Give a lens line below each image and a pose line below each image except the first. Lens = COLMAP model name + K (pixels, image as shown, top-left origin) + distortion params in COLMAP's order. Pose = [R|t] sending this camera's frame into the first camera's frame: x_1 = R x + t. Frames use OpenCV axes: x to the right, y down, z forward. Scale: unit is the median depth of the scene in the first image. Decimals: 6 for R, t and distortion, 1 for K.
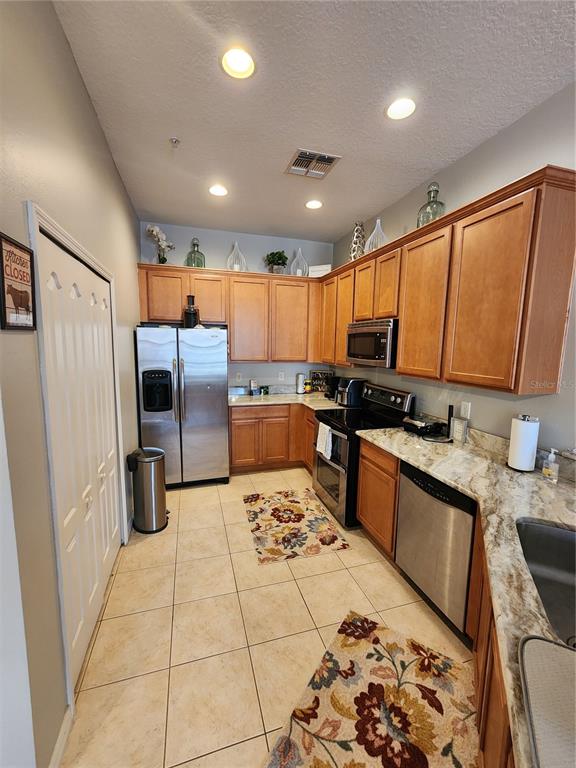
lens RADIAL K [[318.0, 0, 284.3], [0, 318.0, 385.3], [0, 0, 1]] dist [-0.001576, 0.001460]
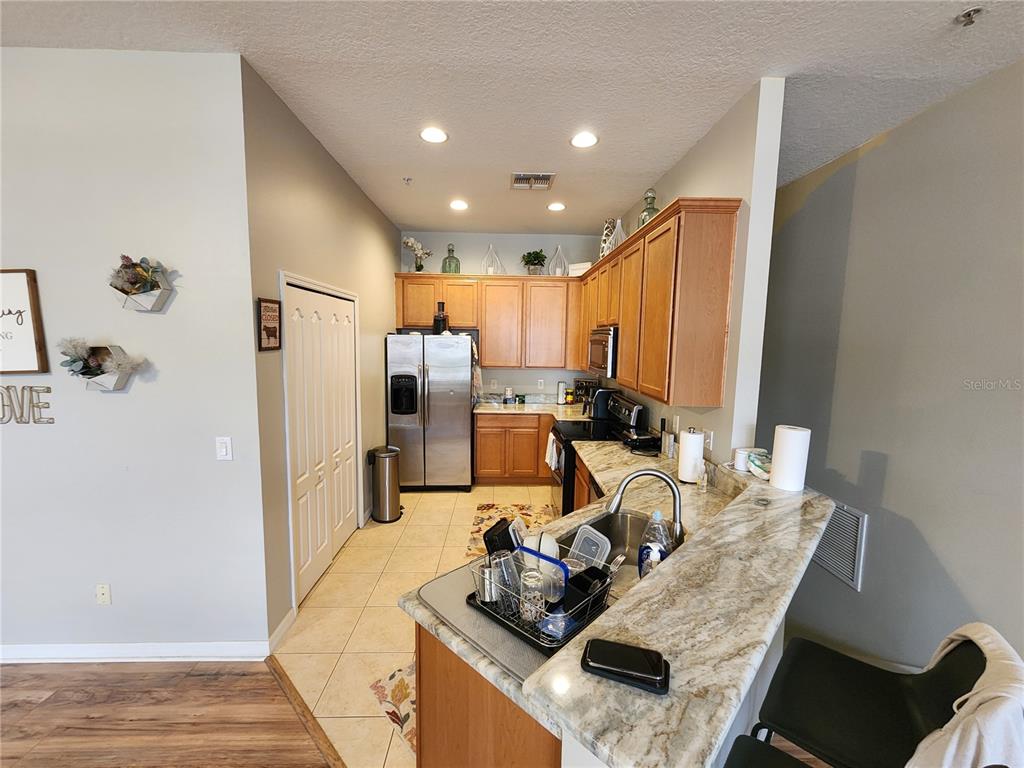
lens RADIAL K [[424.0, 0, 511.3], [0, 424.0, 383.5], [0, 0, 1]] dist [-0.001576, 0.001460]
pose [[0.963527, 0.026153, -0.266331, 0.310553], [-0.034354, 0.999067, -0.026178, 0.005161], [0.265398, 0.034373, 0.963526, -0.253525]]
